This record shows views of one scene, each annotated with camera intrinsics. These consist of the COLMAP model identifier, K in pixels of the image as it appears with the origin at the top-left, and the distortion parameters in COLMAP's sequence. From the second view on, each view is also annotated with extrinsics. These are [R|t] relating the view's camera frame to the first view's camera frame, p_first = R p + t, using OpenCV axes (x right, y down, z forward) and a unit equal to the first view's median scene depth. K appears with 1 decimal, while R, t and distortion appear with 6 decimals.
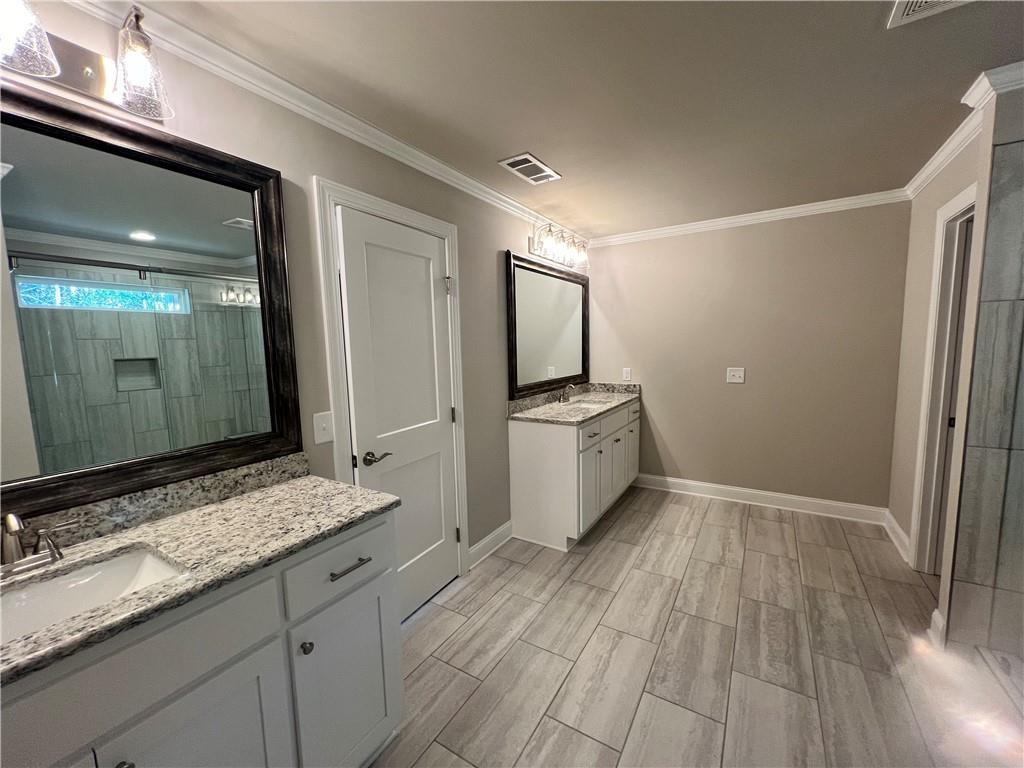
lens RADIAL K [[410.7, 0, 511.1], [0, 410.7, 389.1], [0, 0, 1]] dist [-0.000836, -0.000073]
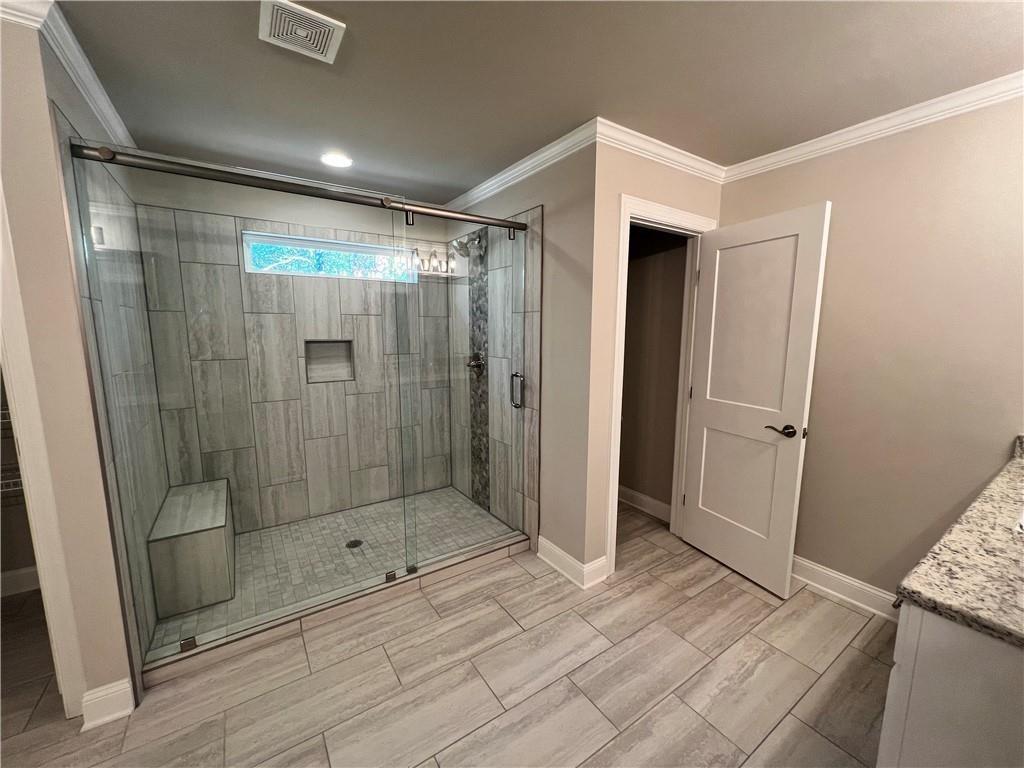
lens RADIAL K [[410.7, 0, 511.1], [0, 410.7, 389.1], [0, 0, 1]] dist [-0.000836, -0.000073]
pose [[-0.911760, -0.036749, 0.409076, 0.014736], [0.065994, 0.969941, 0.234222, -0.141274], [-0.405386, 0.240551, -0.881928, 1.187453]]
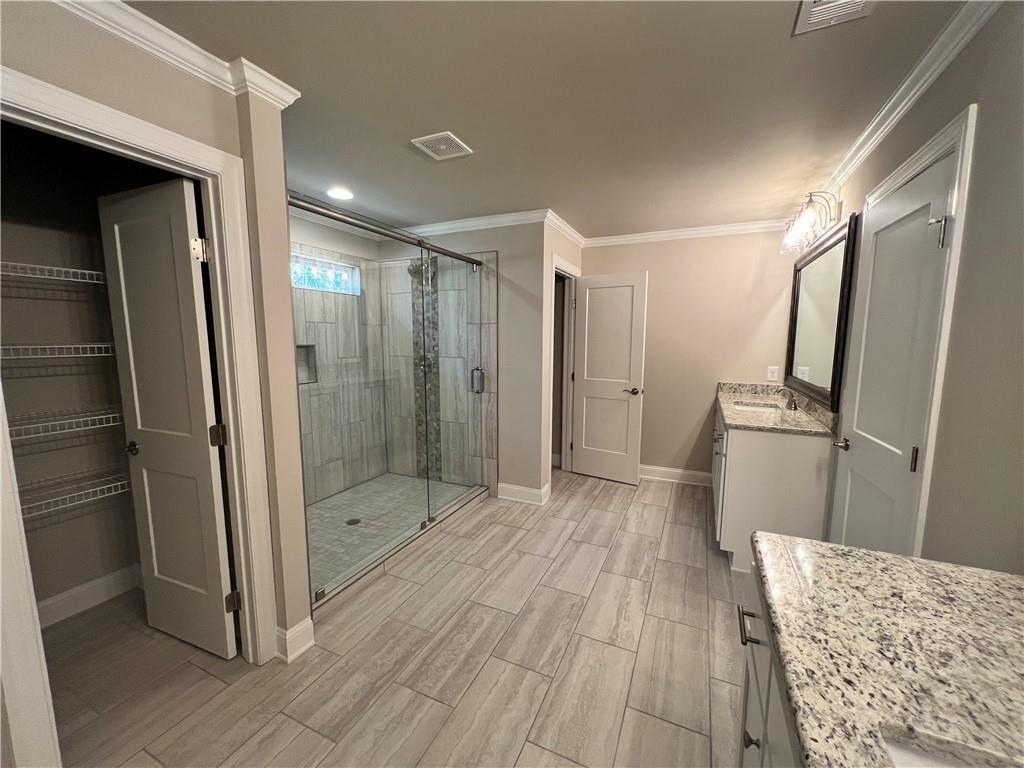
lens RADIAL K [[410.7, 0, 511.1], [0, 410.7, 389.1], [0, 0, 1]] dist [-0.000836, -0.000073]
pose [[-0.992309, 0.036765, -0.118202, 0.602399], [0.007826, 0.971598, 0.236509, -0.216359], [0.123540, 0.233765, -0.964413, 1.791335]]
